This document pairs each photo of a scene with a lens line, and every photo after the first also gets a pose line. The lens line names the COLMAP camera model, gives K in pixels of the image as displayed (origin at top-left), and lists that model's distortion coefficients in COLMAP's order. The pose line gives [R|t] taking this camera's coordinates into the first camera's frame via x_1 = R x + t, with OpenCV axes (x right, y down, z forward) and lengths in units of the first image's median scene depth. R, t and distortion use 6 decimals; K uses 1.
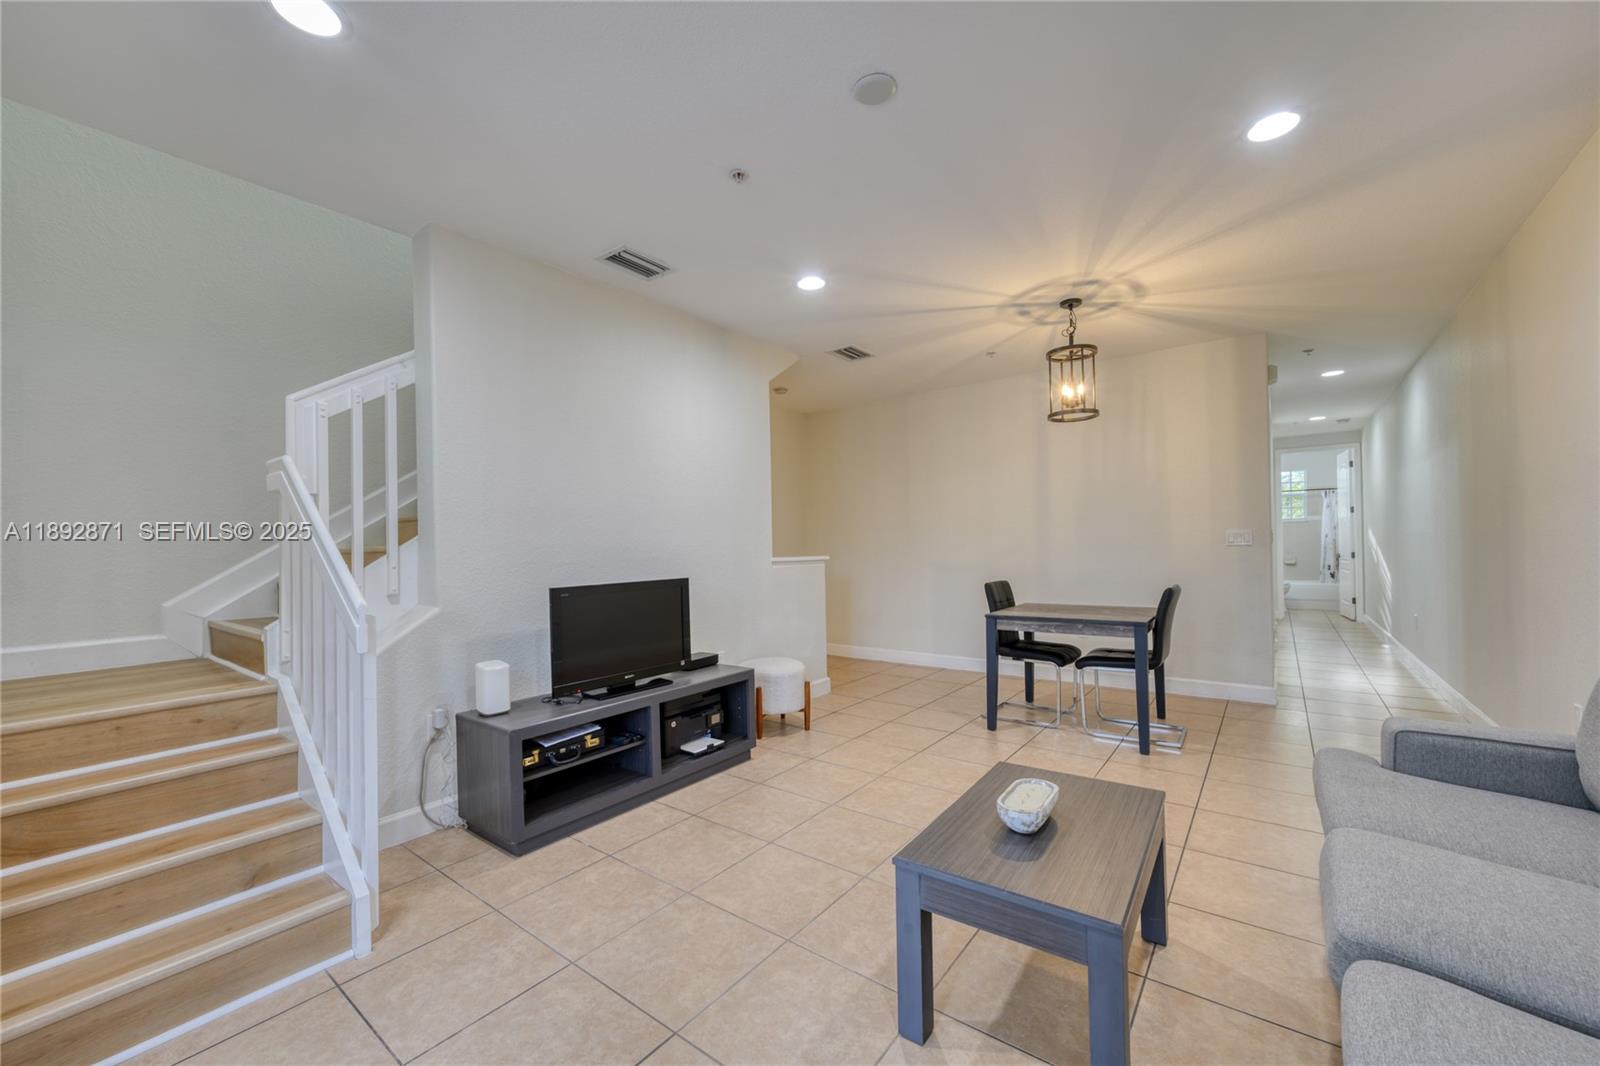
lens RADIAL K [[632.1, 0, 795.1], [0, 632.1, 539.1], [0, 0, 1]] dist [0.001306, 0.000745]
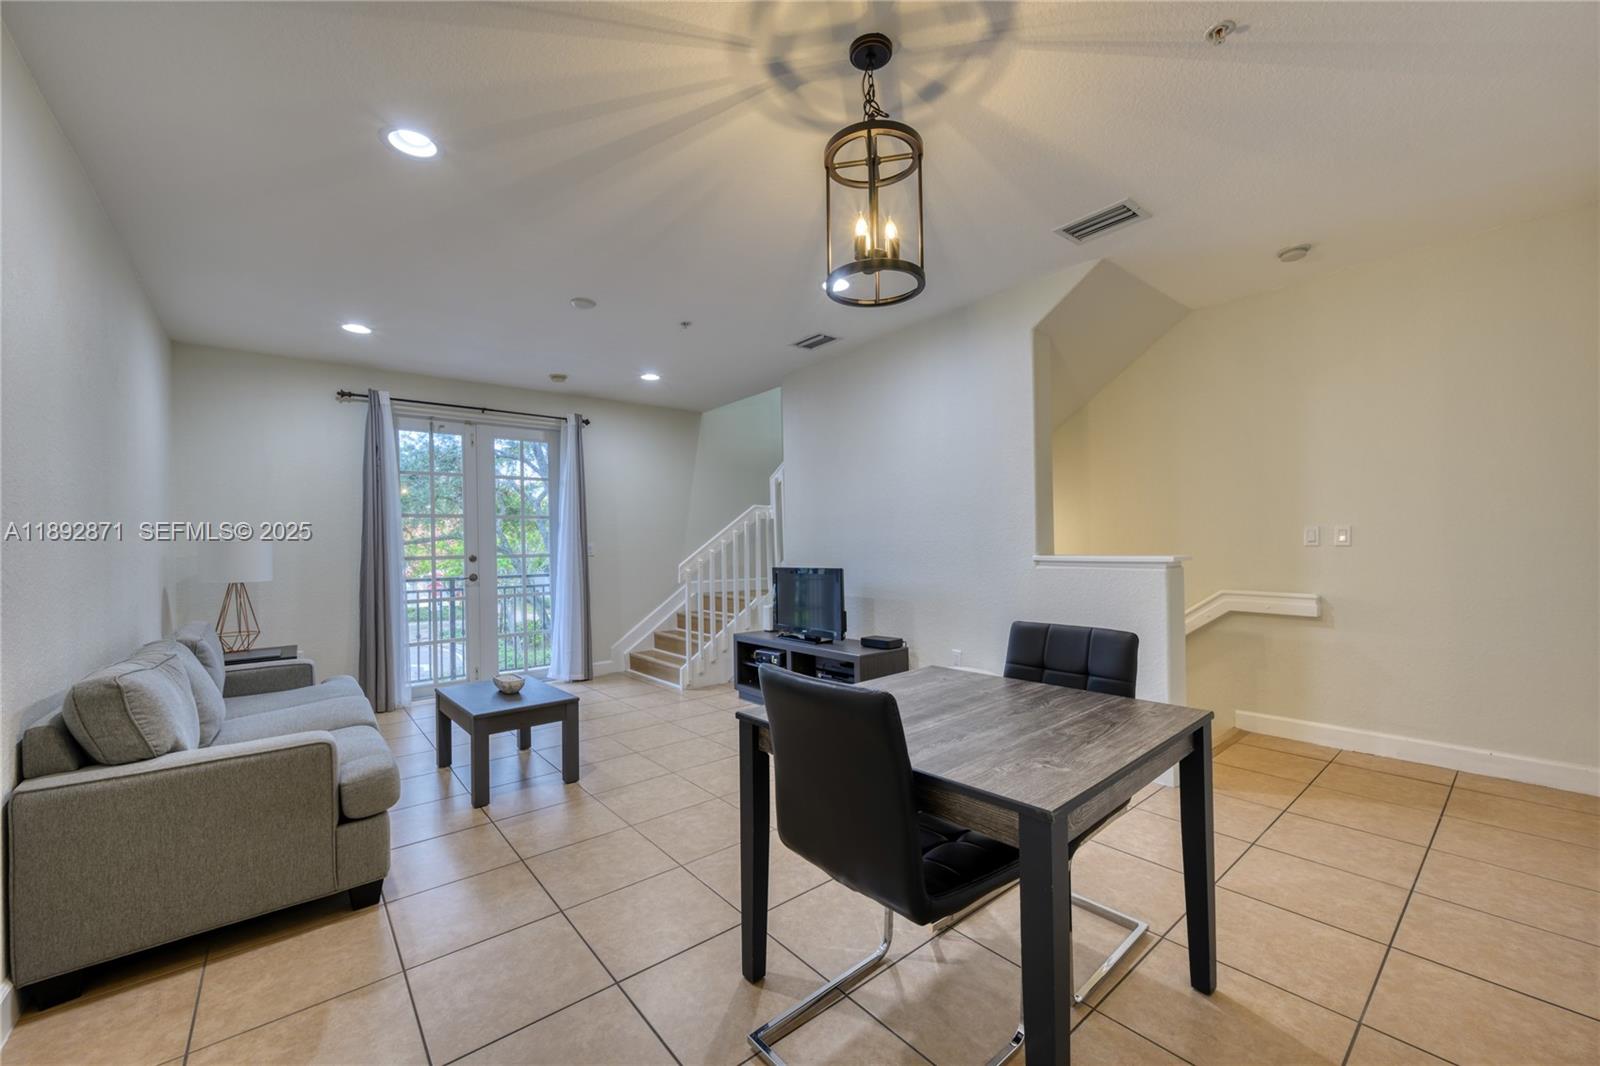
lens RADIAL K [[632.1, 0, 798.8], [0, 632.1, 534.9], [0, 0, 1]] dist [0.001306, 0.000745]
pose [[-0.233493, 0.005005, -0.972346, 1.006507], [0.032566, 0.999466, -0.002676, -0.003684], [0.971813, -0.032290, -0.233531, 1.143401]]
